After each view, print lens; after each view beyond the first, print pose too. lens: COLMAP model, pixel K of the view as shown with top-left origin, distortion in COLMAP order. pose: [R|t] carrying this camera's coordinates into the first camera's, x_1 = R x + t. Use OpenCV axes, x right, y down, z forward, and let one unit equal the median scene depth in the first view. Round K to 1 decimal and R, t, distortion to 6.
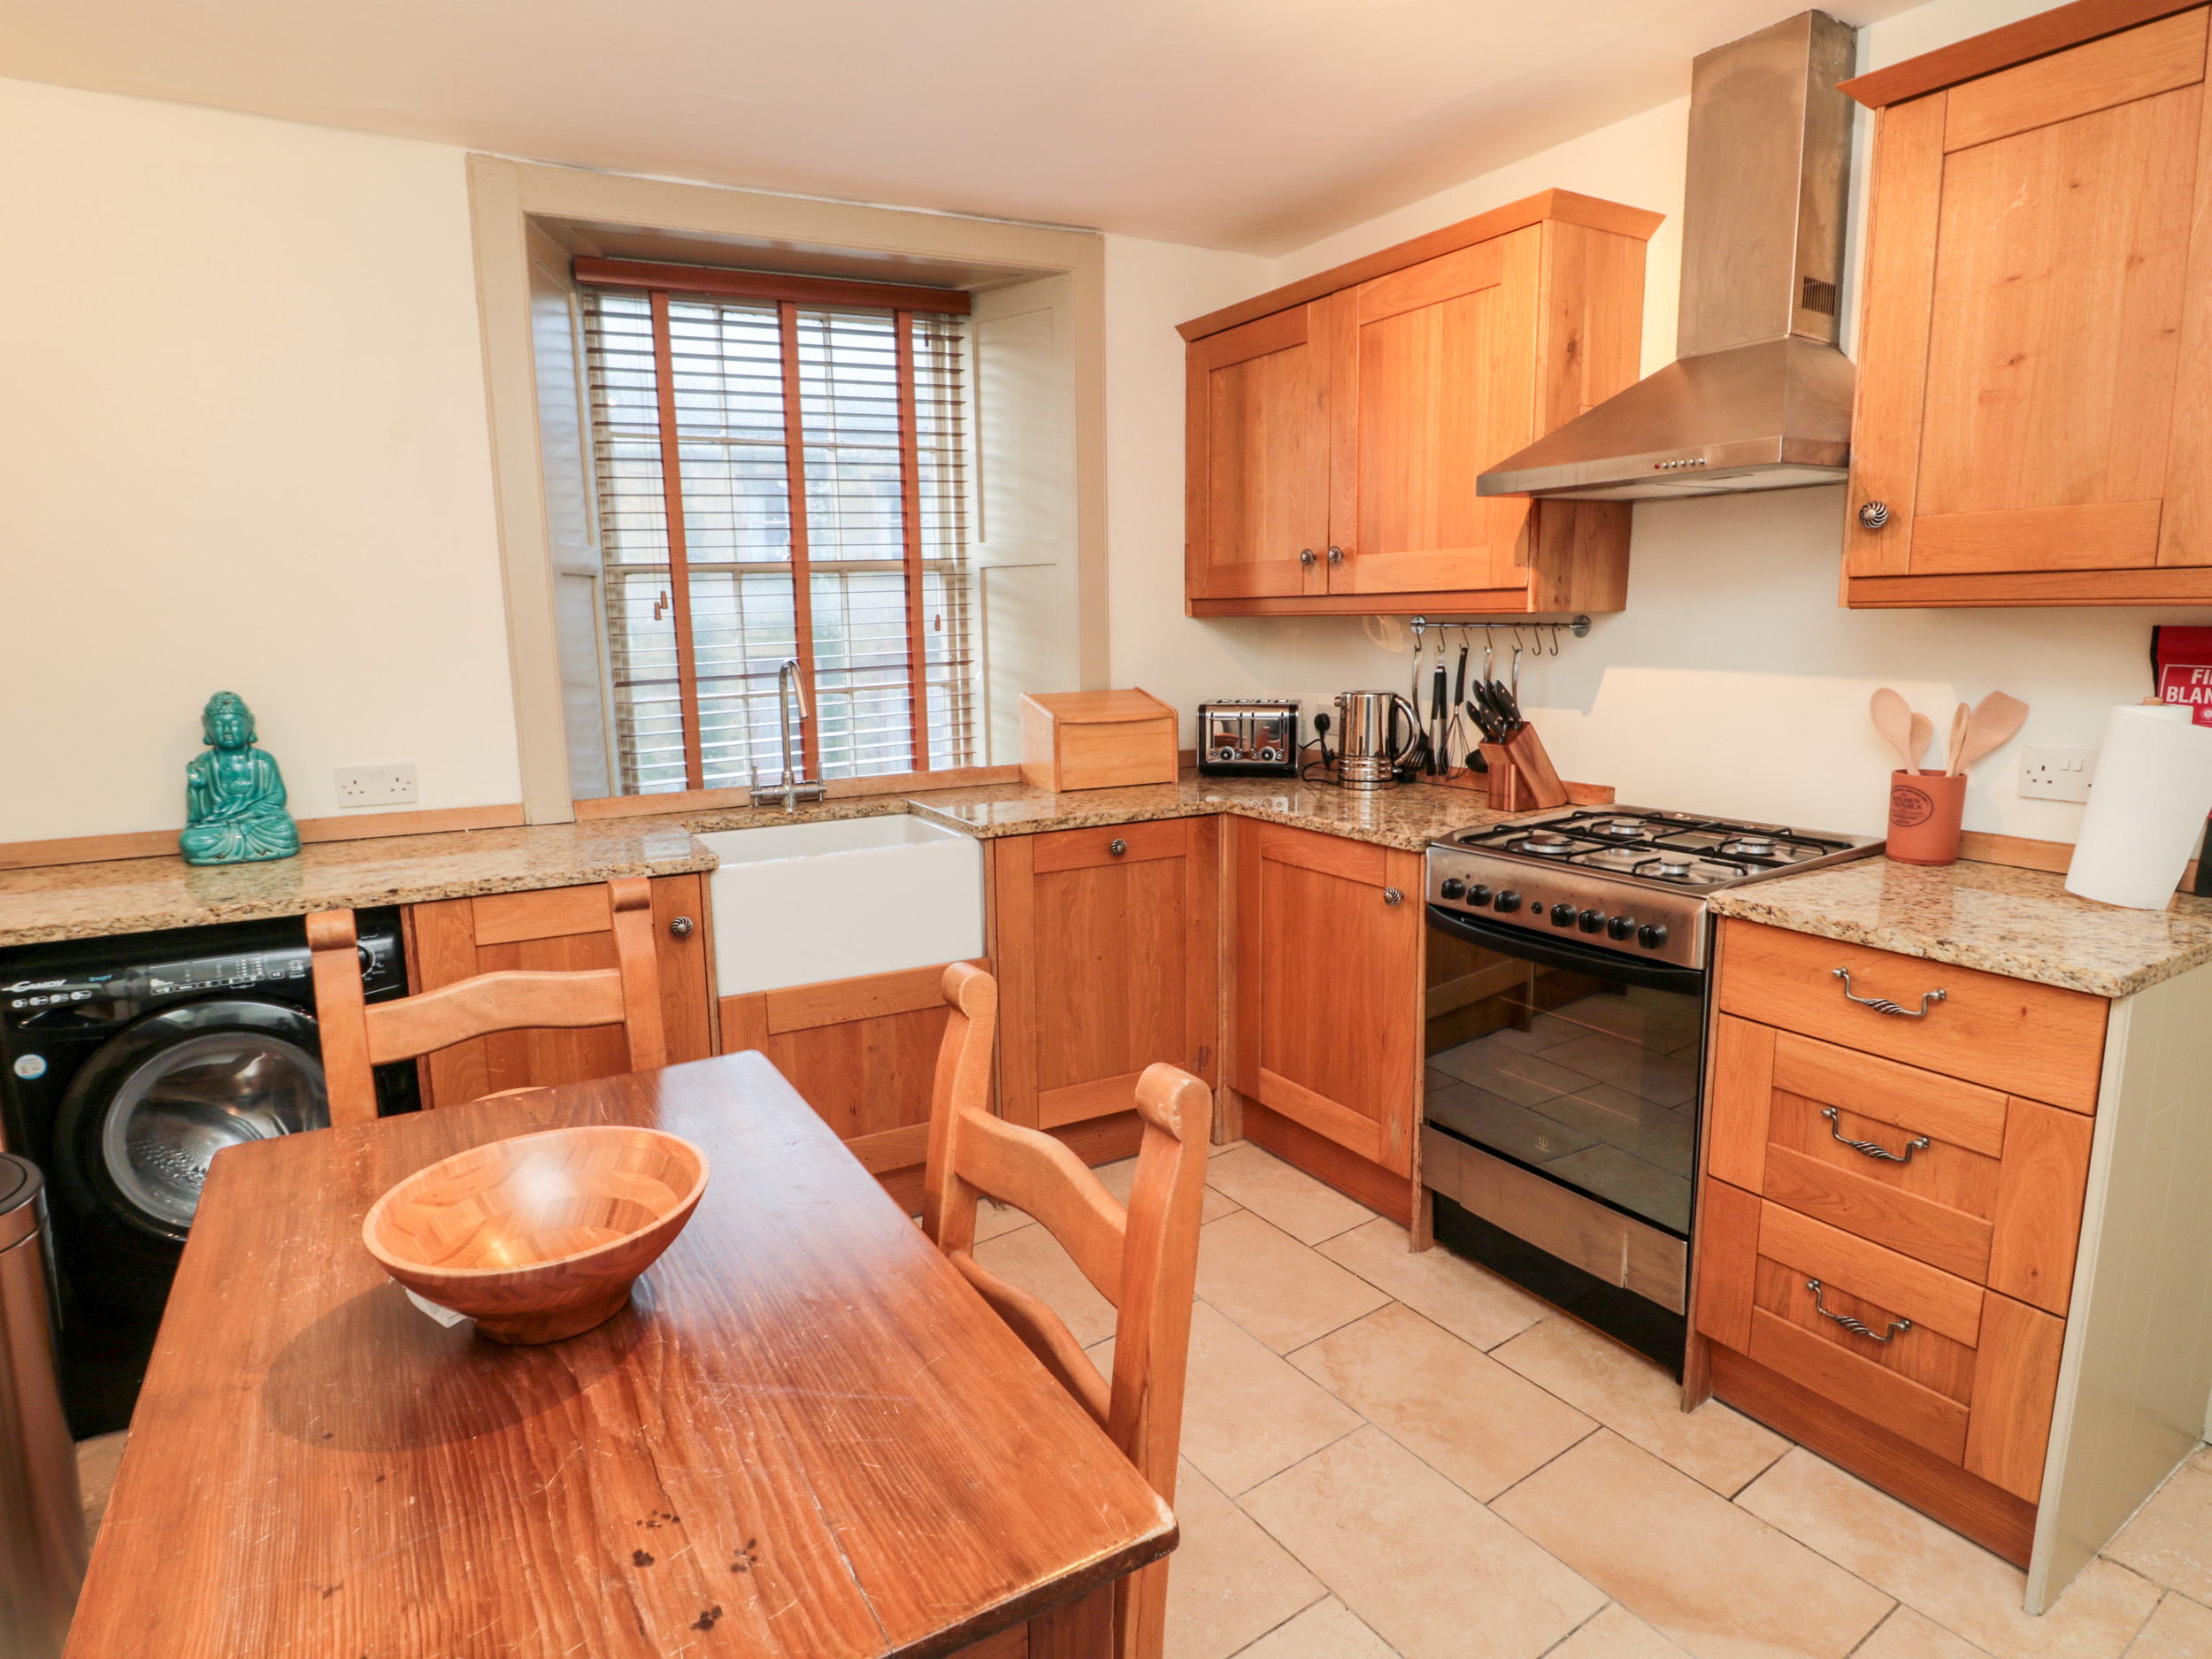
lens RADIAL K [[1194.4, 0, 1106.0], [0, 1194.4, 829.5], [0, 0, 1]] dist [-0.002925, -0.010178]
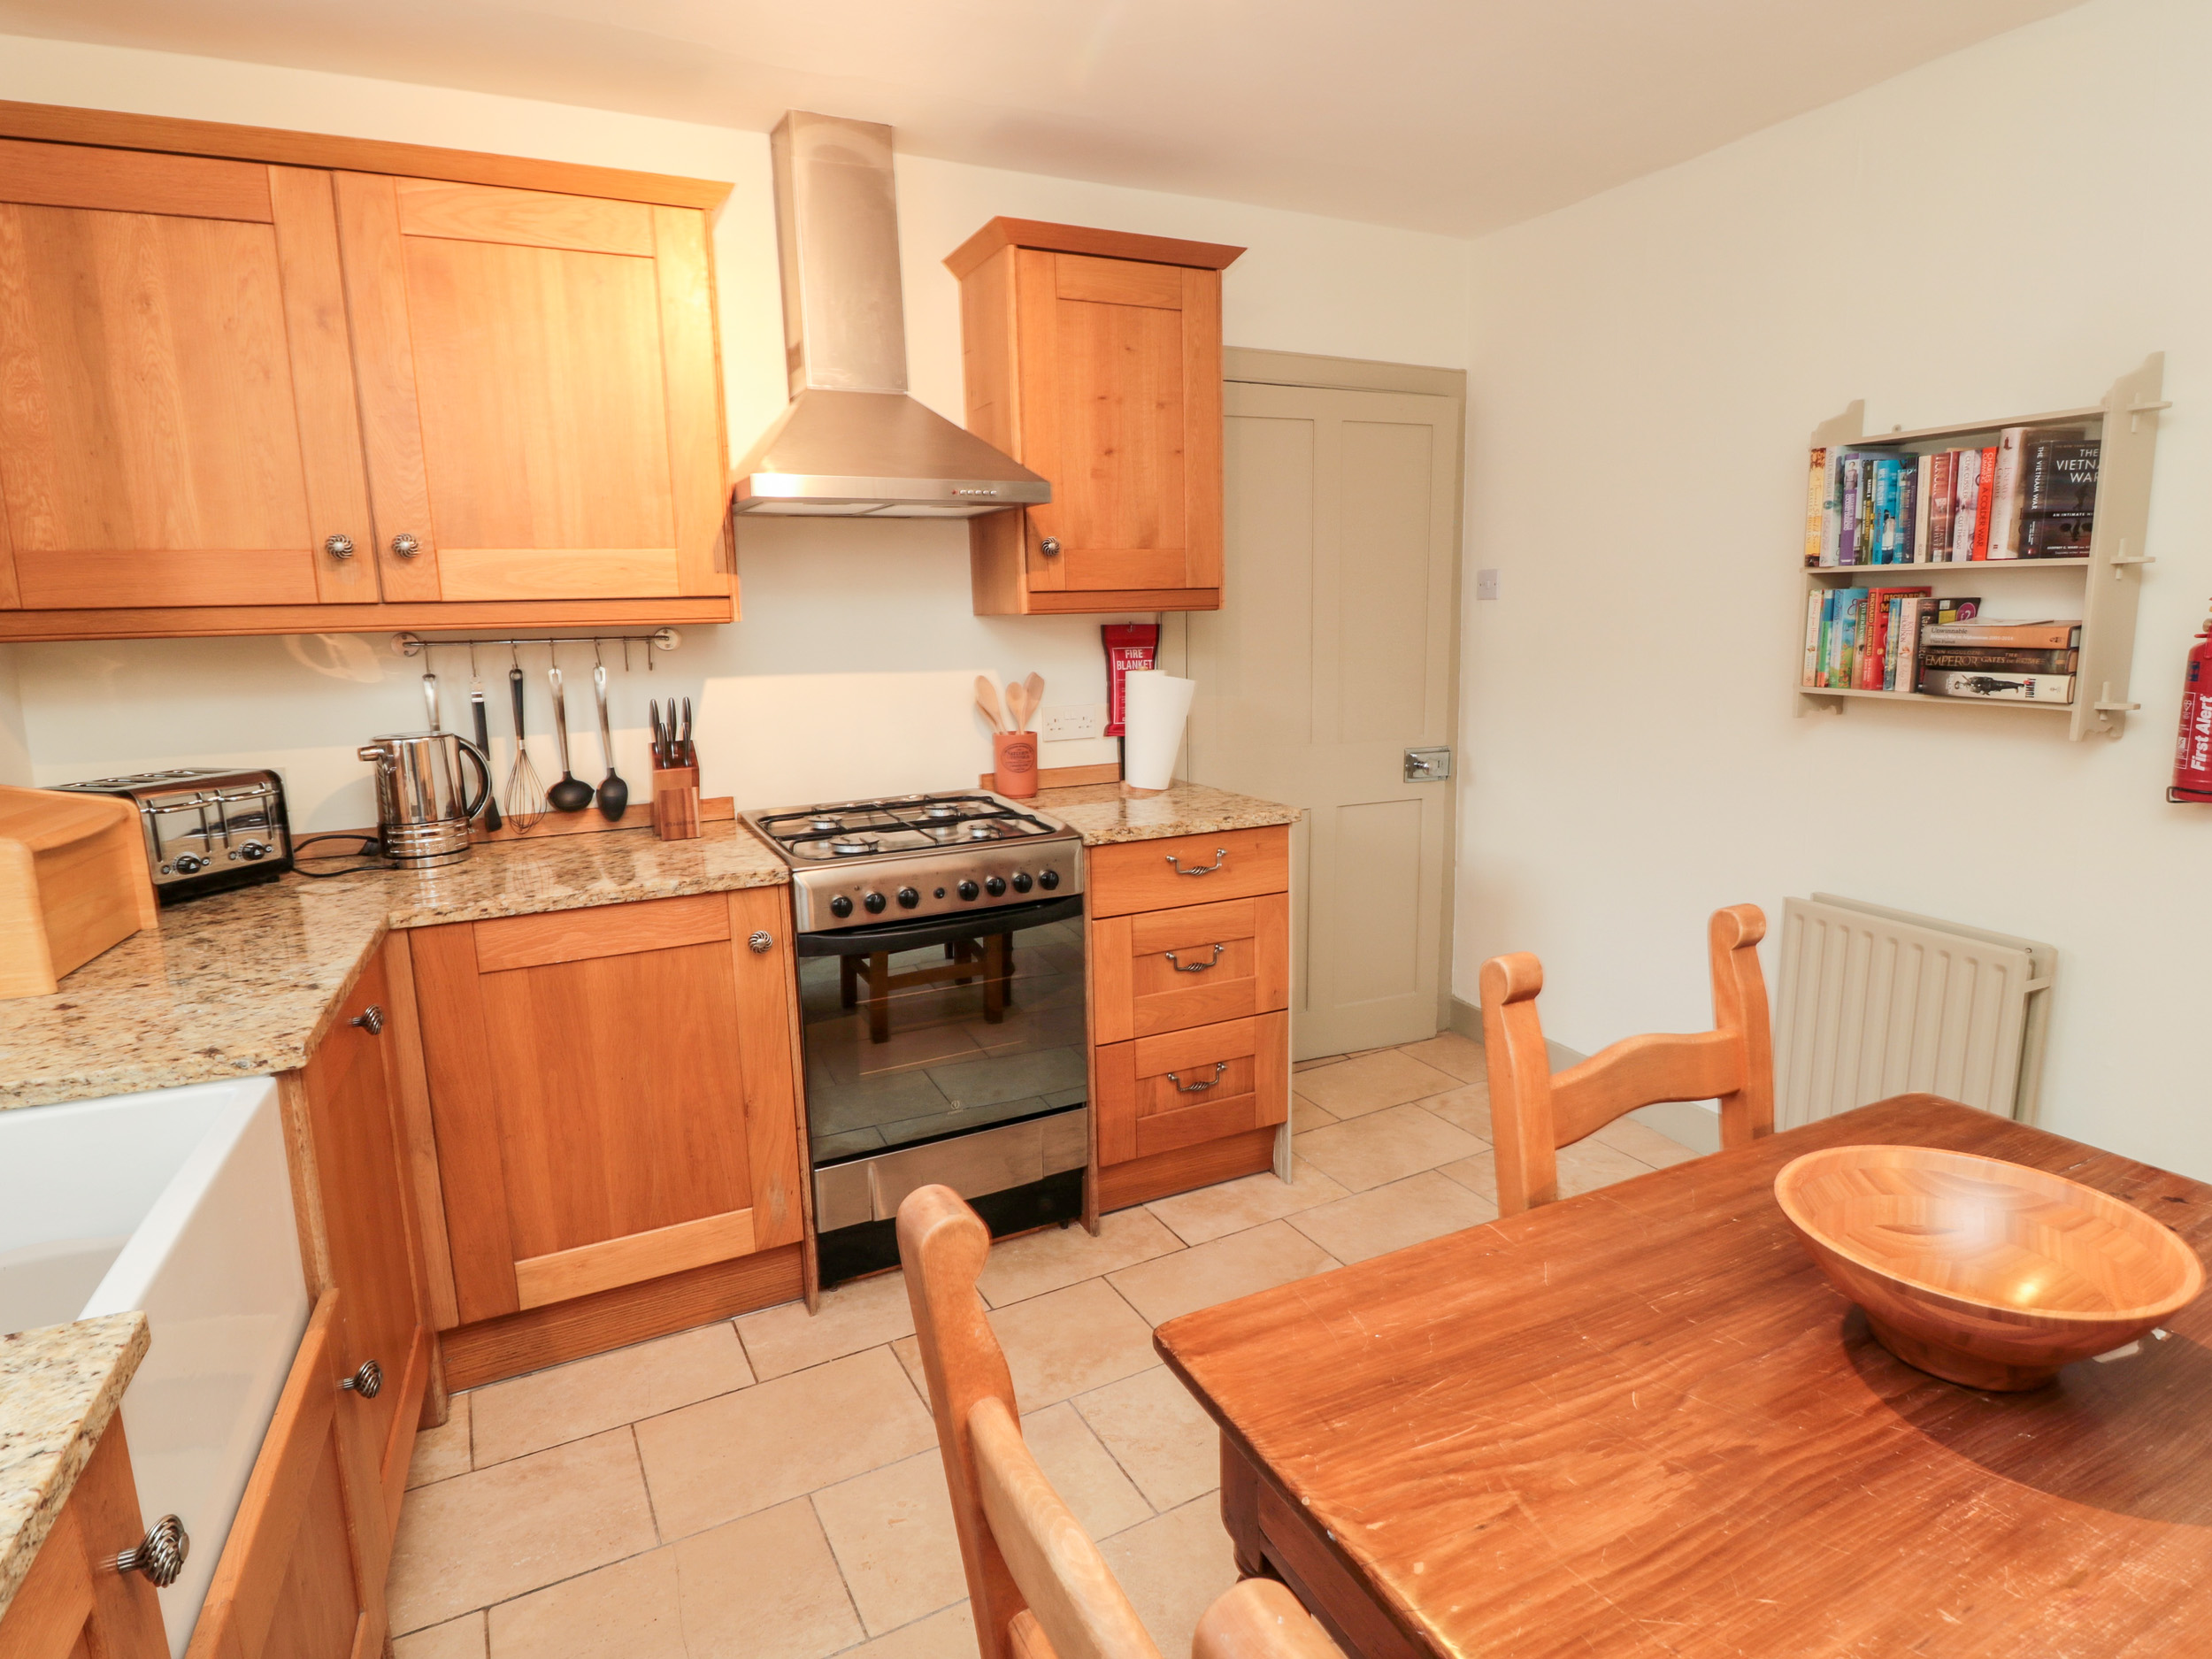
lens RADIAL K [[1194.4, 0, 1106.0], [0, 1194.4, 829.5], [0, 0, 1]] dist [-0.002925, -0.010178]
pose [[0.094235, -0.165980, 0.981616, -0.688965], [0.196427, 0.969721, 0.145112, -0.119284], [-0.975980, 0.179141, 0.123984, 0.735850]]
